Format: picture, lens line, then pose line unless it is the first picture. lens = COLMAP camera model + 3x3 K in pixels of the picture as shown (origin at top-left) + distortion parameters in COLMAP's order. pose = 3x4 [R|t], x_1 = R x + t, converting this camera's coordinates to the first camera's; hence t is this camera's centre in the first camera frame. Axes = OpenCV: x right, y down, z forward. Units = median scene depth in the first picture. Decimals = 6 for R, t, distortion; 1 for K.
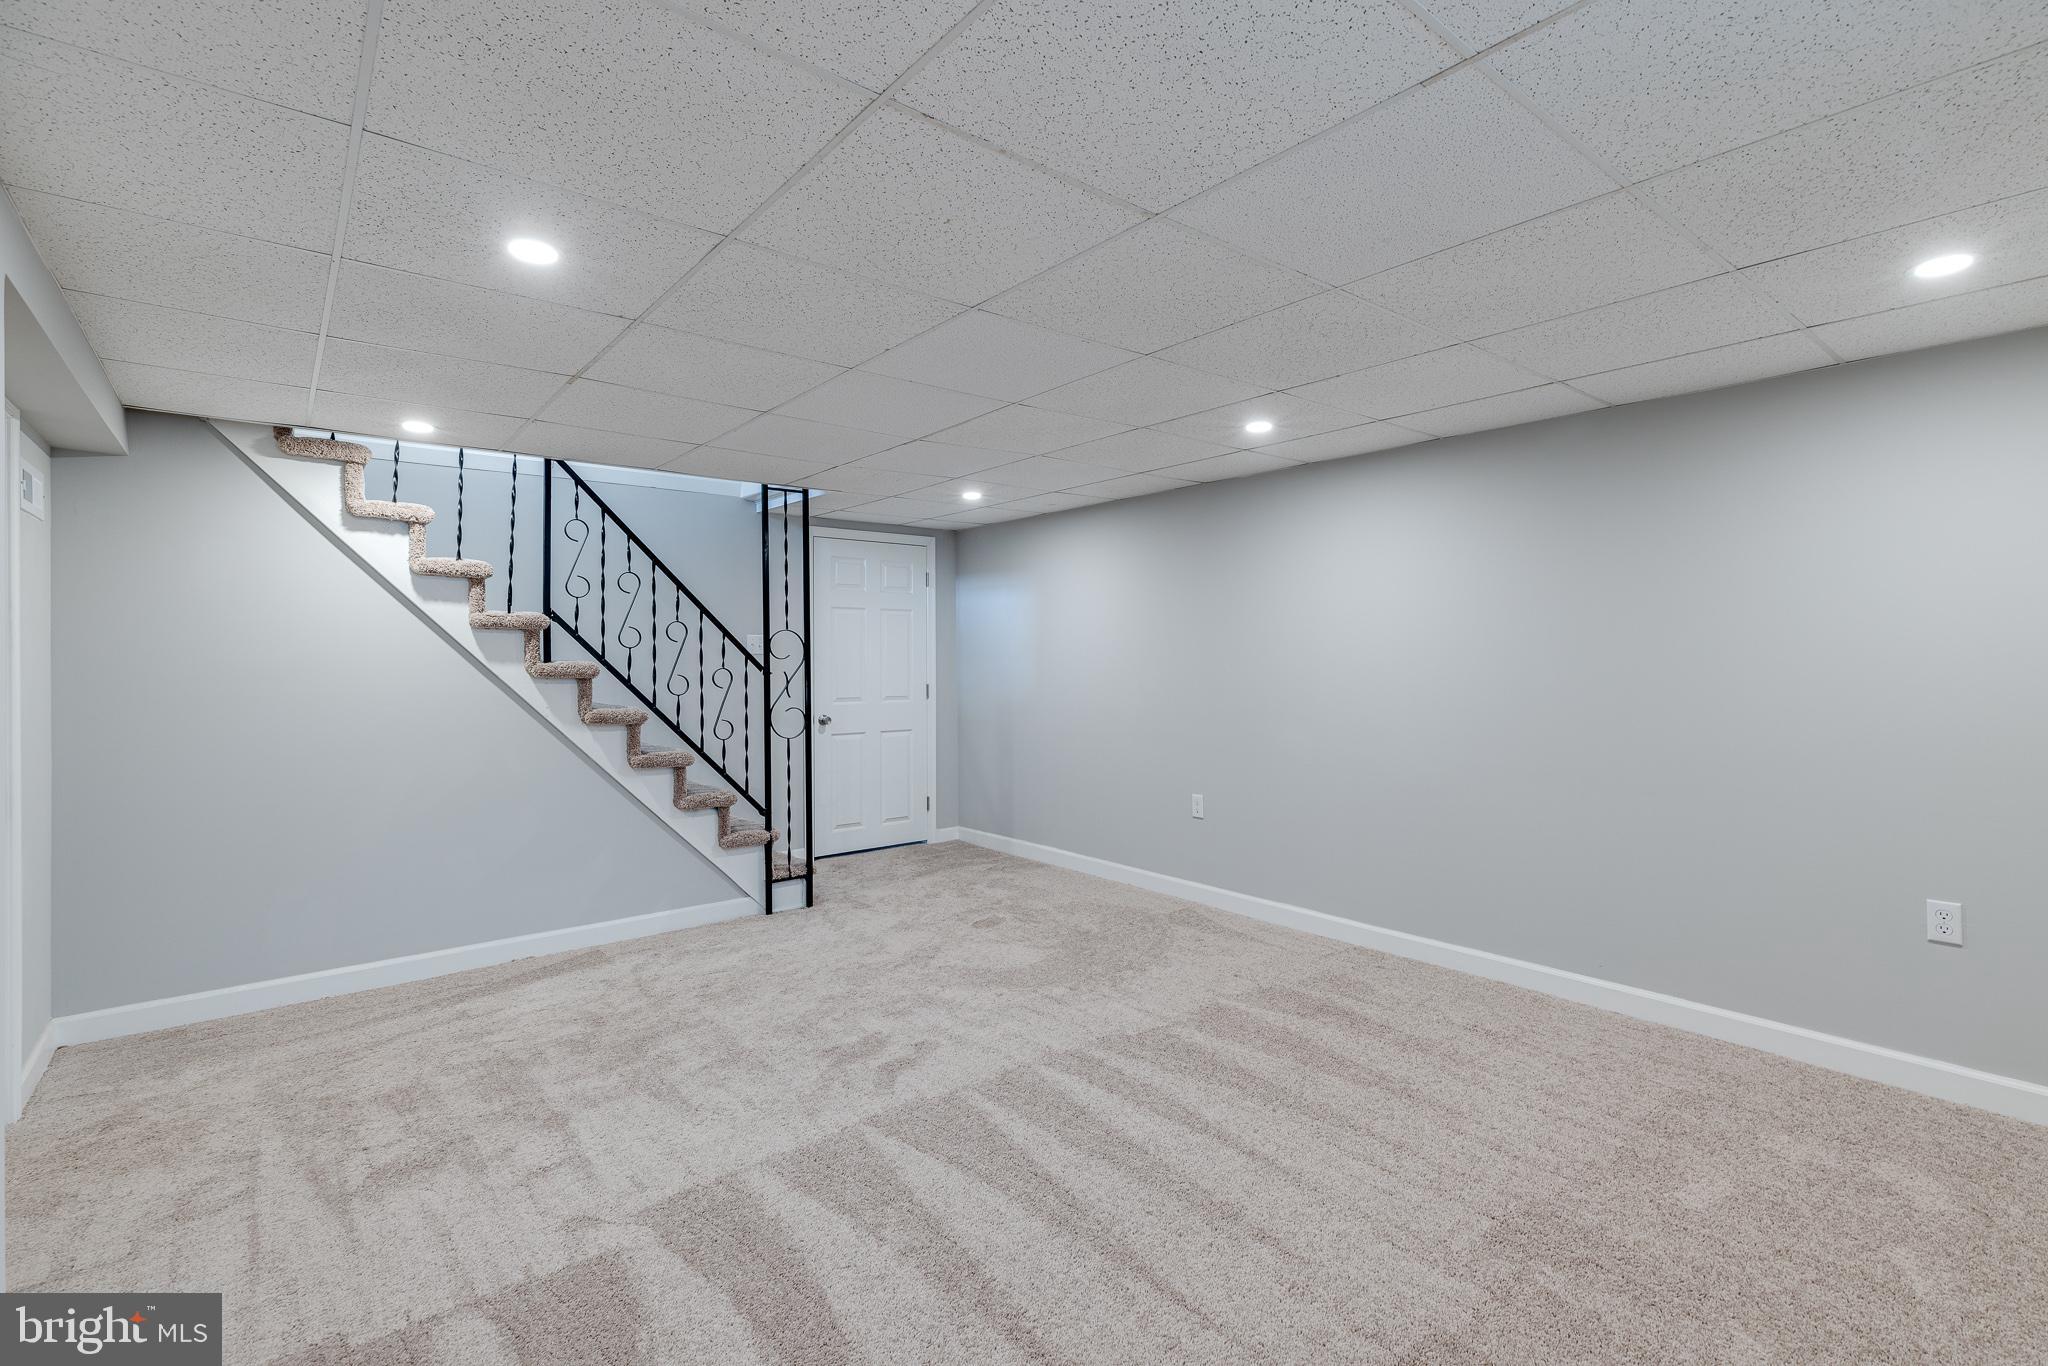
lens RADIAL K [[925.6, 0, 1024.1], [0, 925.6, 667.1], [0, 0, 1]] dist [0.009112, -0.001540]
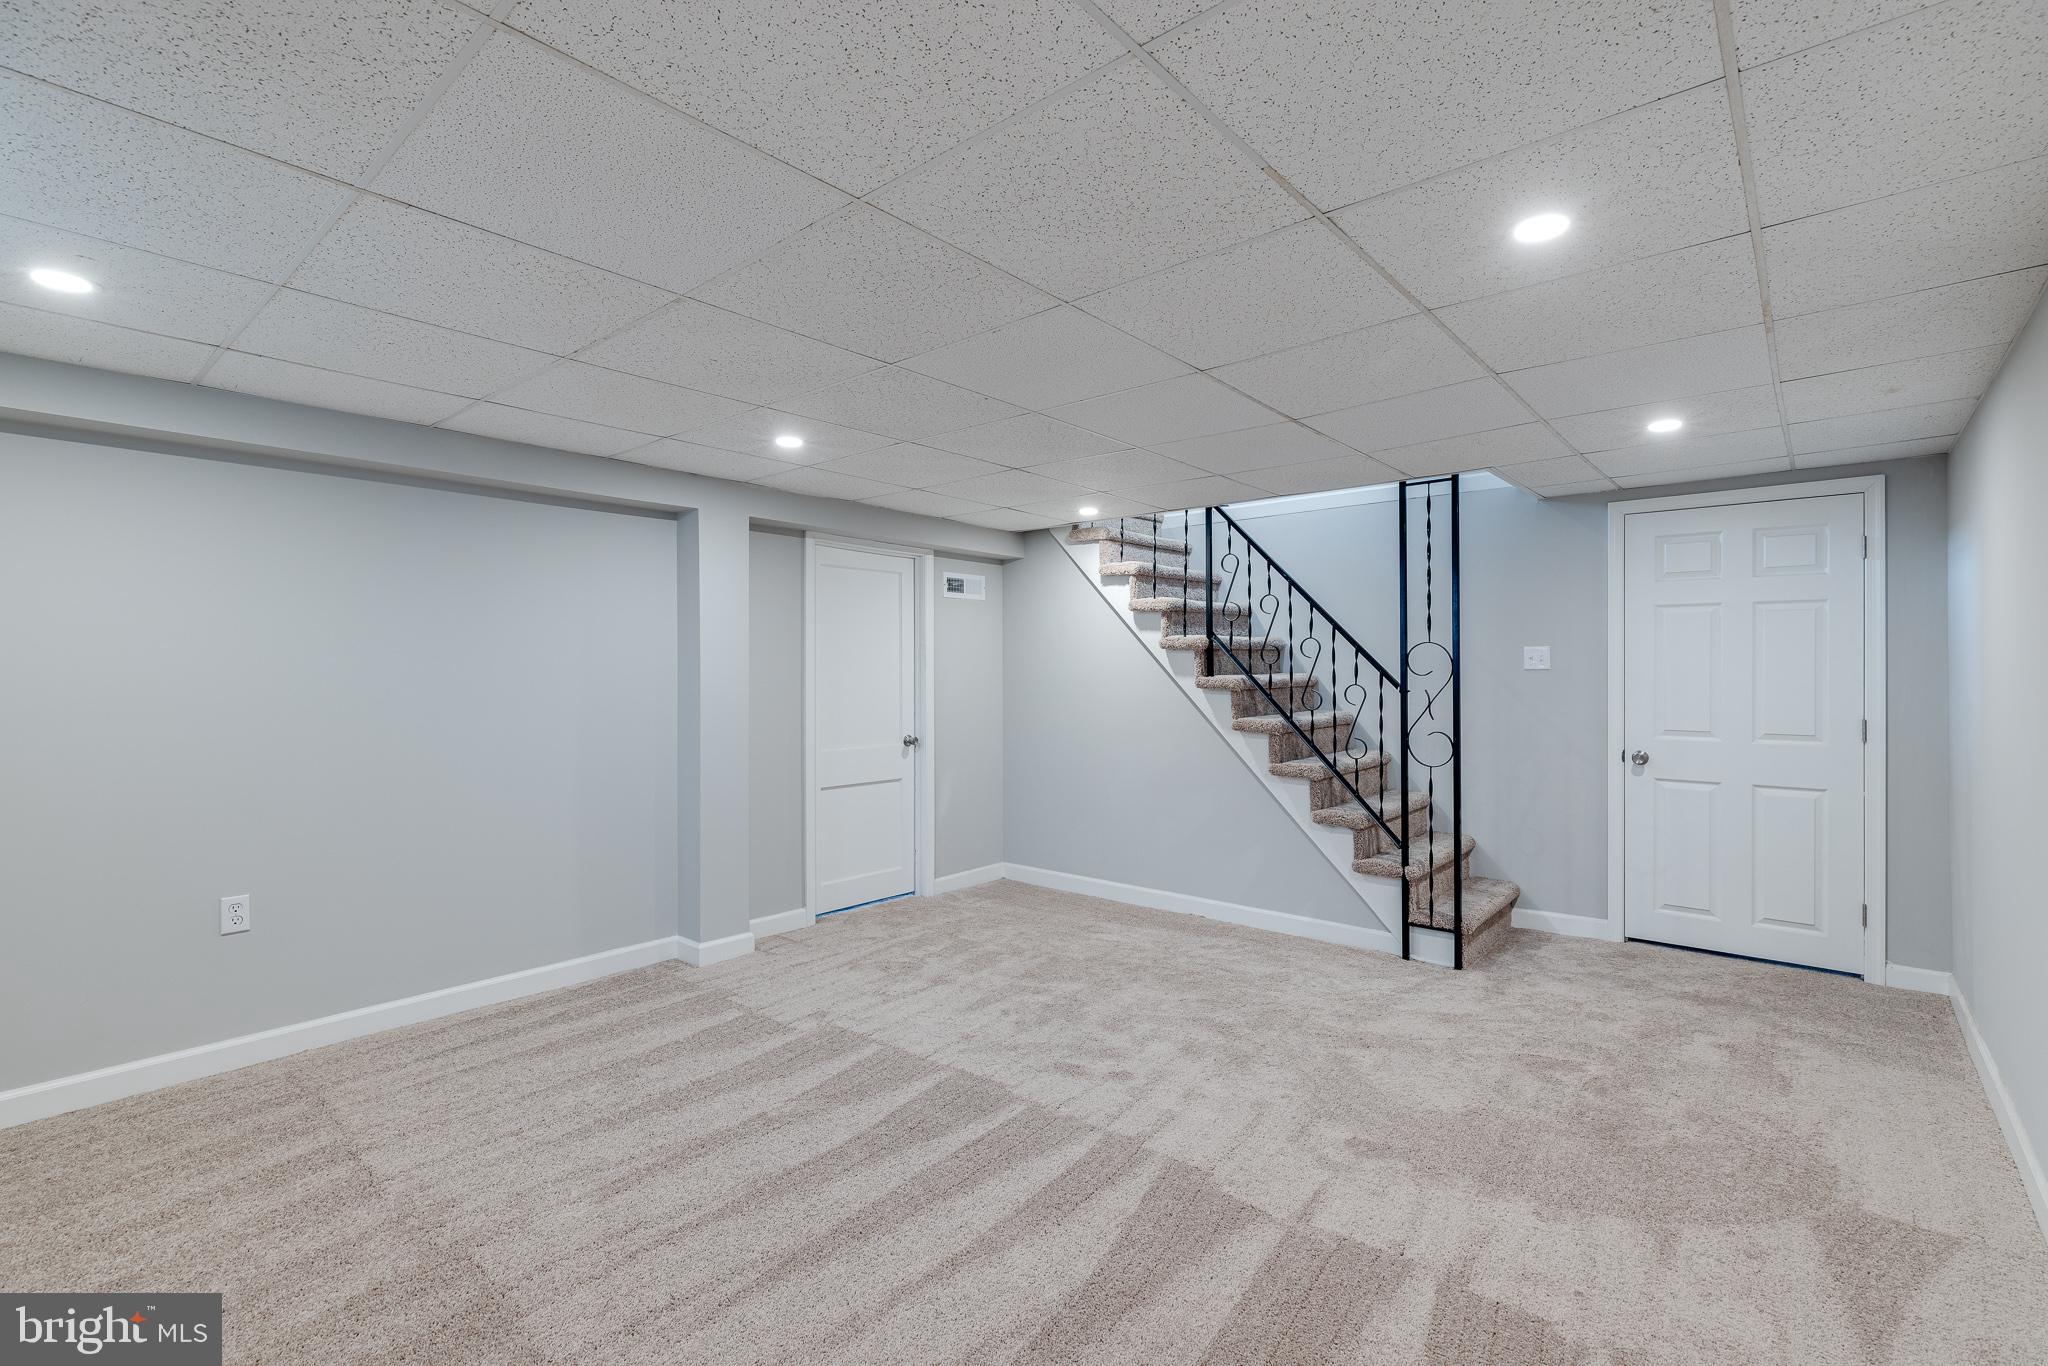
lens RADIAL K [[925.6, 0, 1027.0], [0, 925.6, 678.1], [0, 0, 1]] dist [0.009112, -0.001540]
pose [[0.179423, 0.014303, -0.983668, 0.608139], [-0.011565, 0.999856, 0.012429, -0.015001], [0.983704, 0.009146, 0.179563, 0.530941]]
